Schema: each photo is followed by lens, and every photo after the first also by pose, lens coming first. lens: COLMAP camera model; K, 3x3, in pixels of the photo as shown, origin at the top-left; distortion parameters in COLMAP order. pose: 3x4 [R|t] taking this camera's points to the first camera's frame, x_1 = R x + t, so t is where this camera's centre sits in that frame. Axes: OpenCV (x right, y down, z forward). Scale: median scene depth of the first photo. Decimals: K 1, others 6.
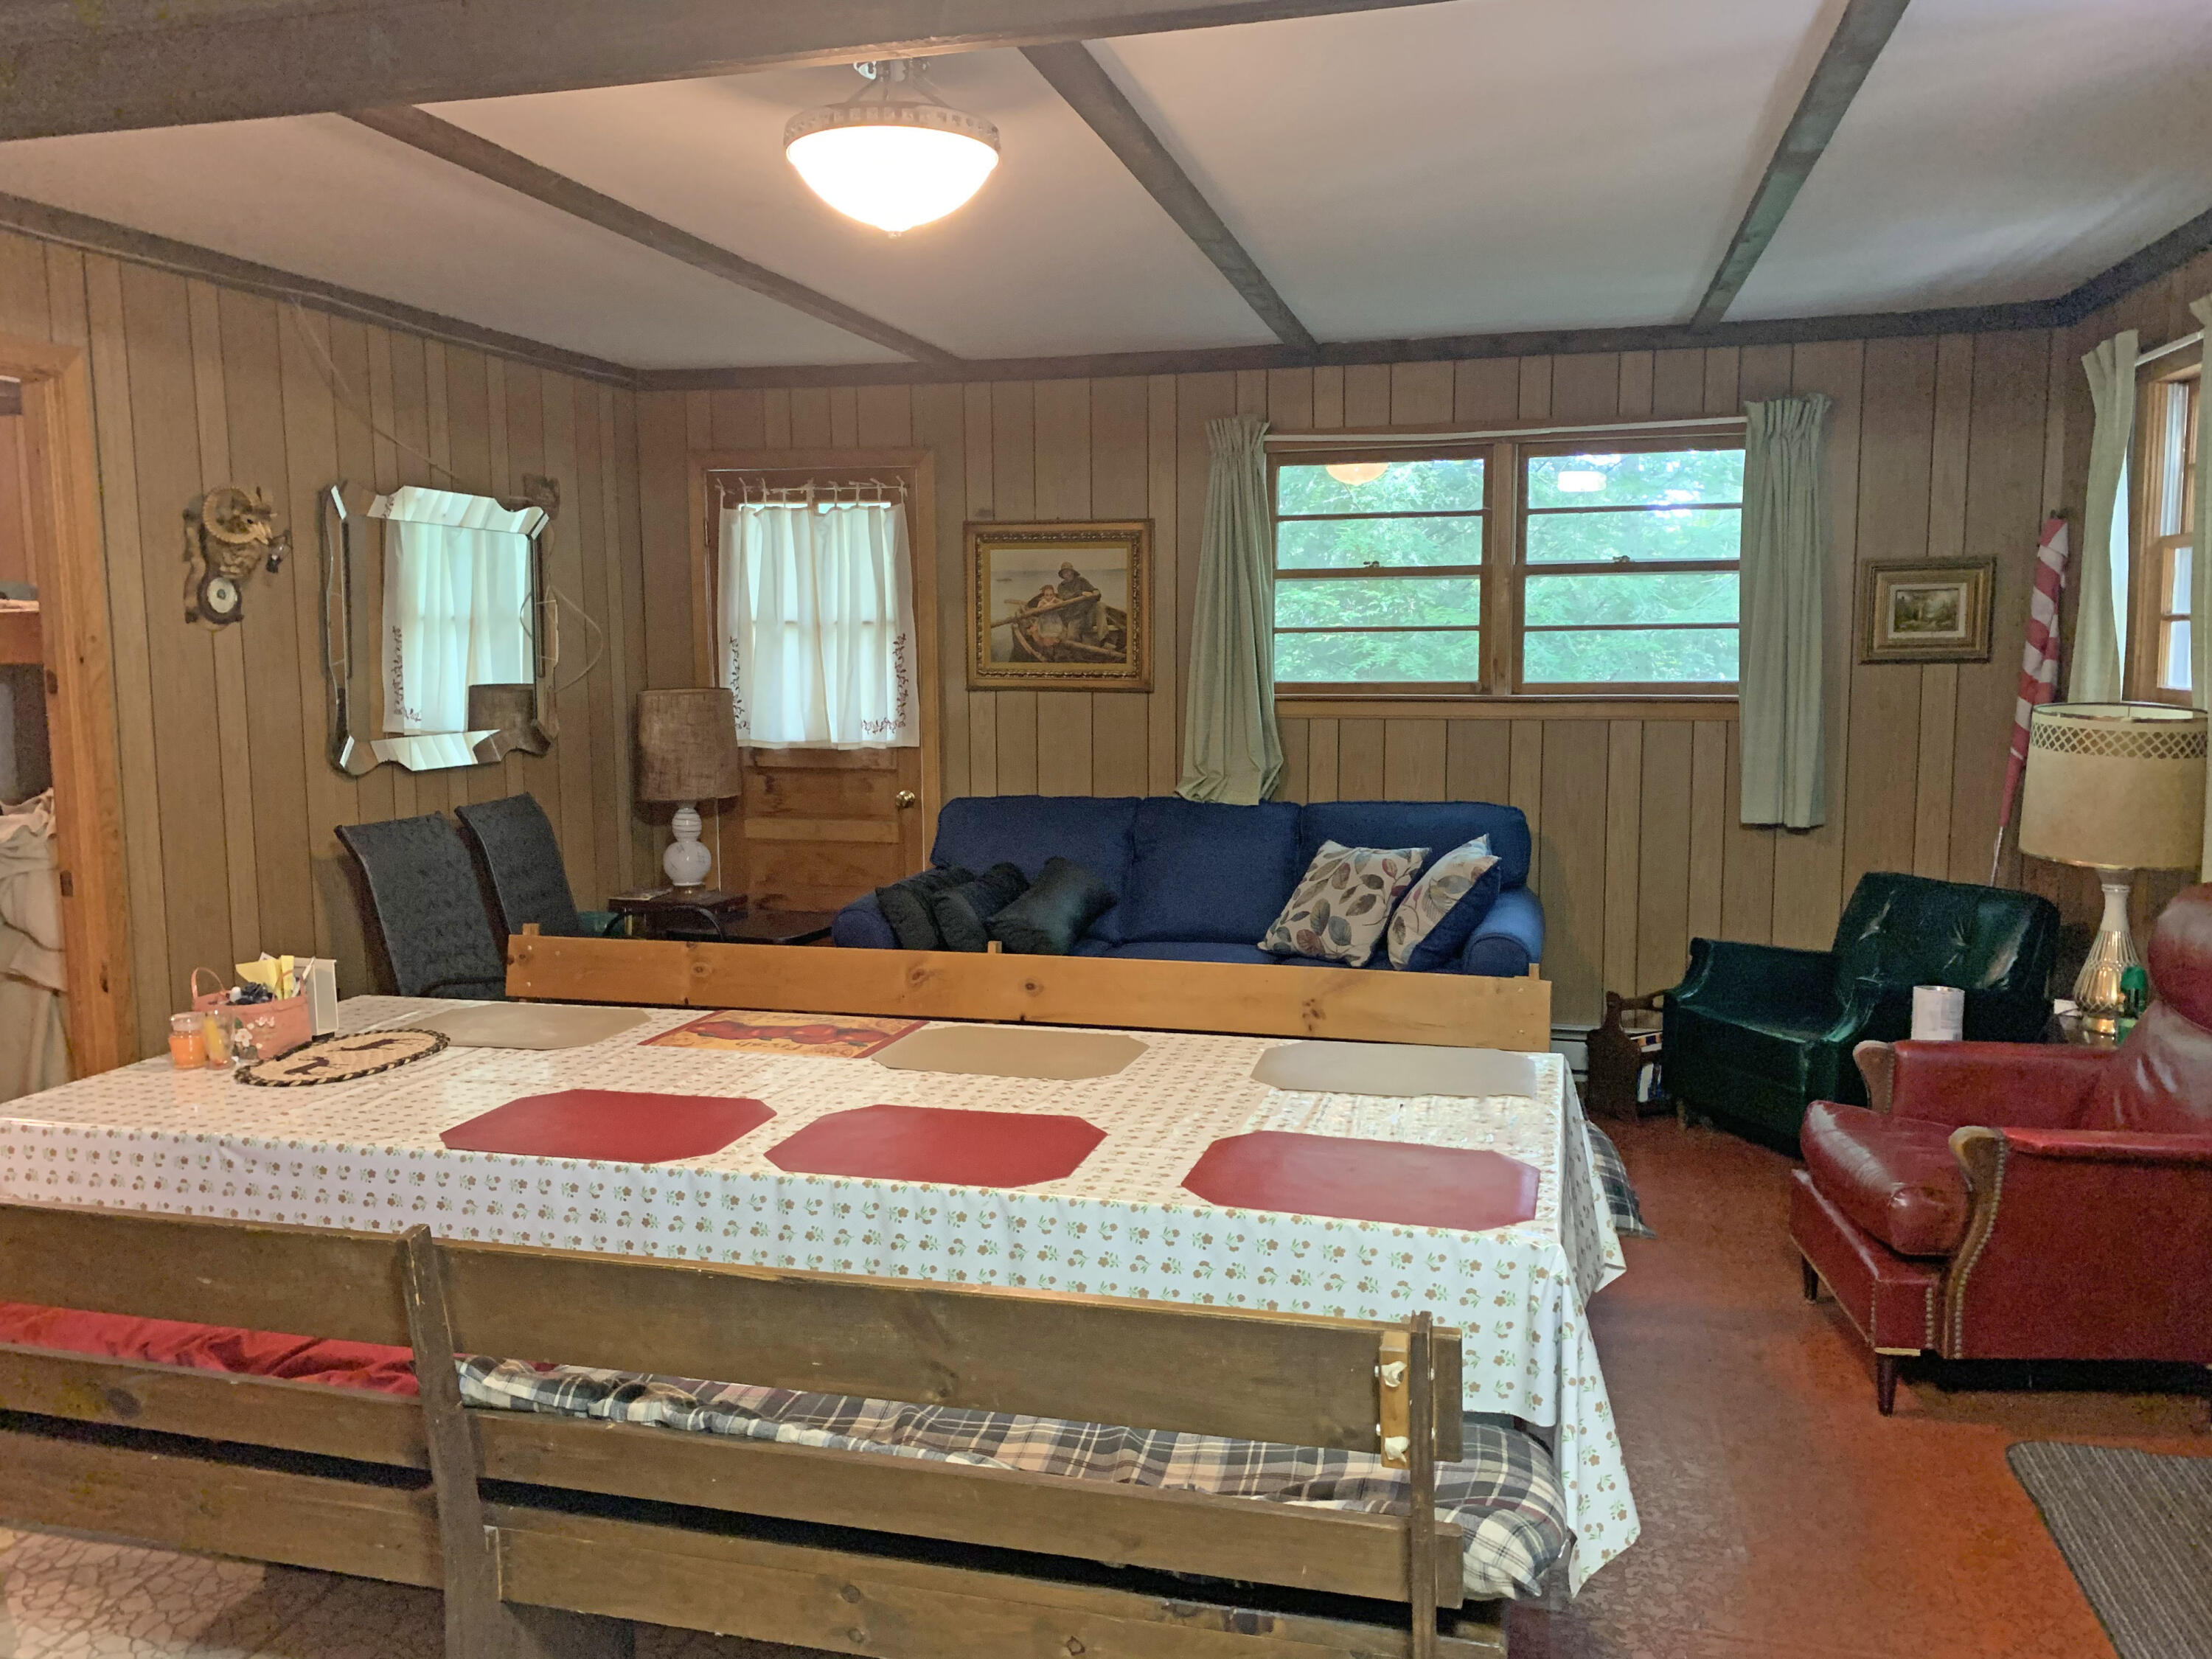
lens RADIAL K [[1664.3, 0, 1114.9], [0, 1664.3, 814.1], [0, 0, 1]] dist [0.025065, -0.065694]
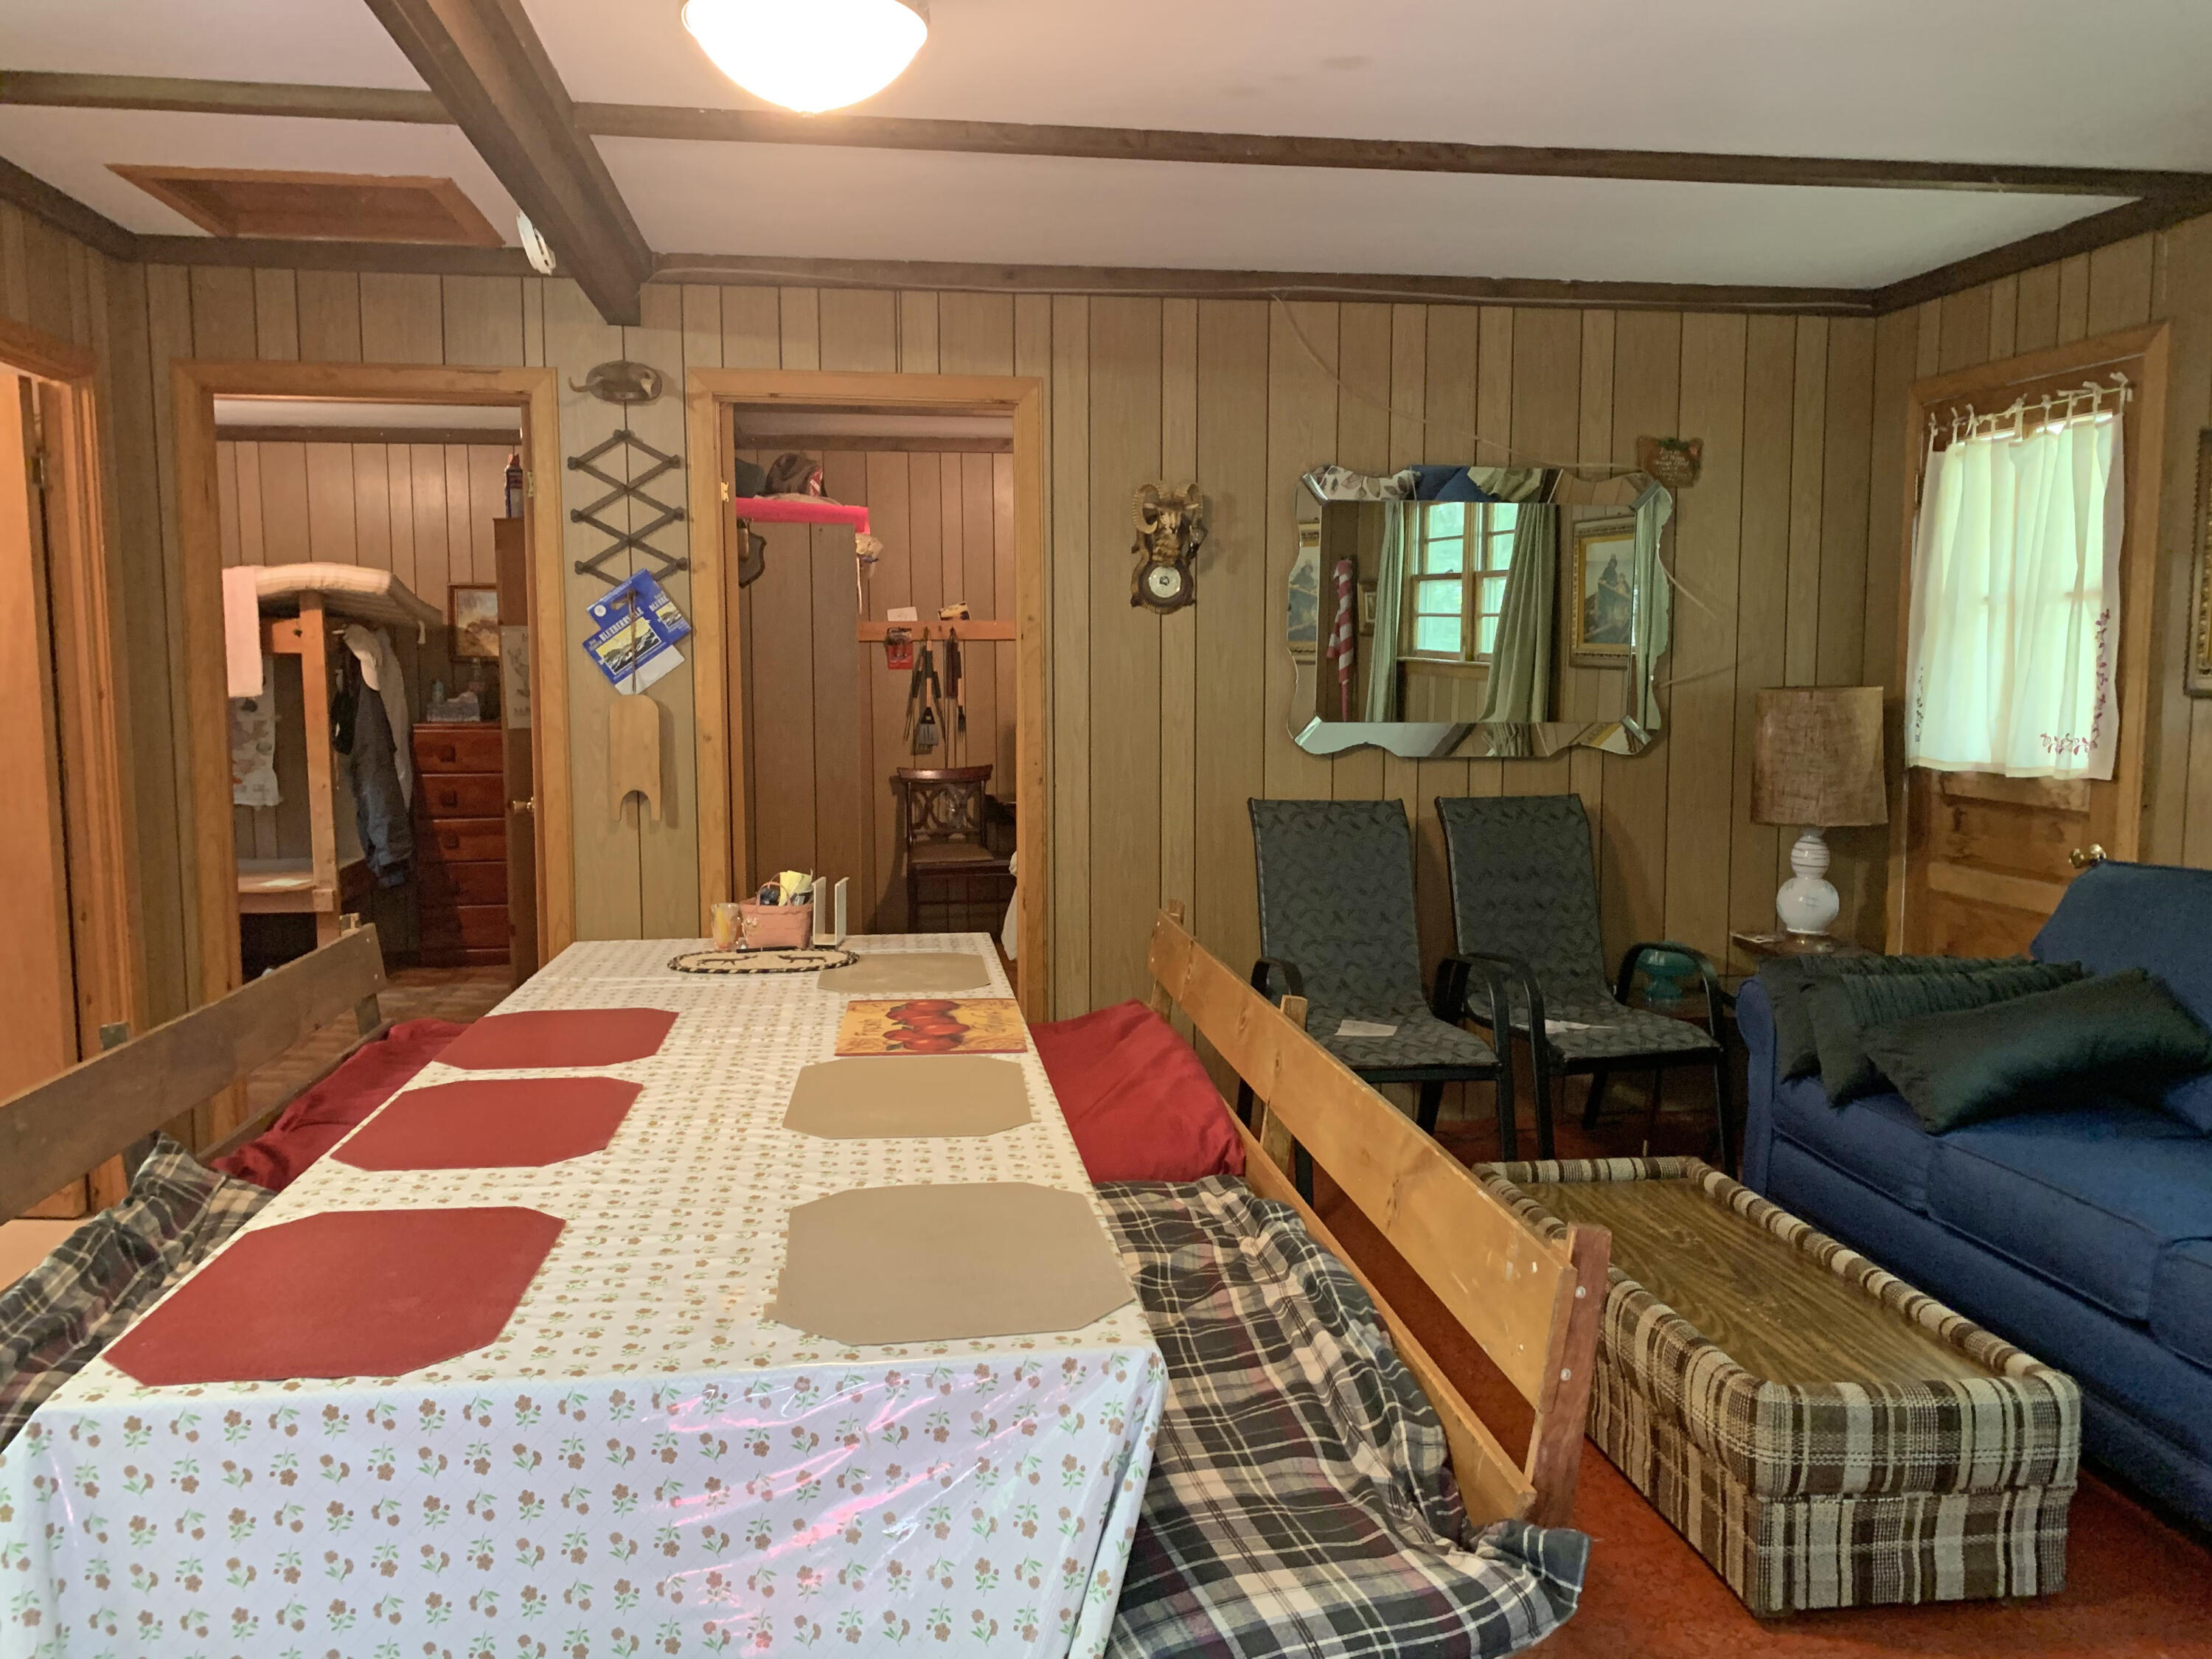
lens RADIAL K [[1664.3, 0, 1111.3], [0, 1664.3, 840.7], [0, 0, 1]] dist [0.025065, -0.065694]
pose [[0.376275, 0.098742, -0.921231, 0.346729], [-0.100811, 0.992765, 0.065233, -0.019731], [0.921007, 0.068324, 0.383507, 0.384841]]
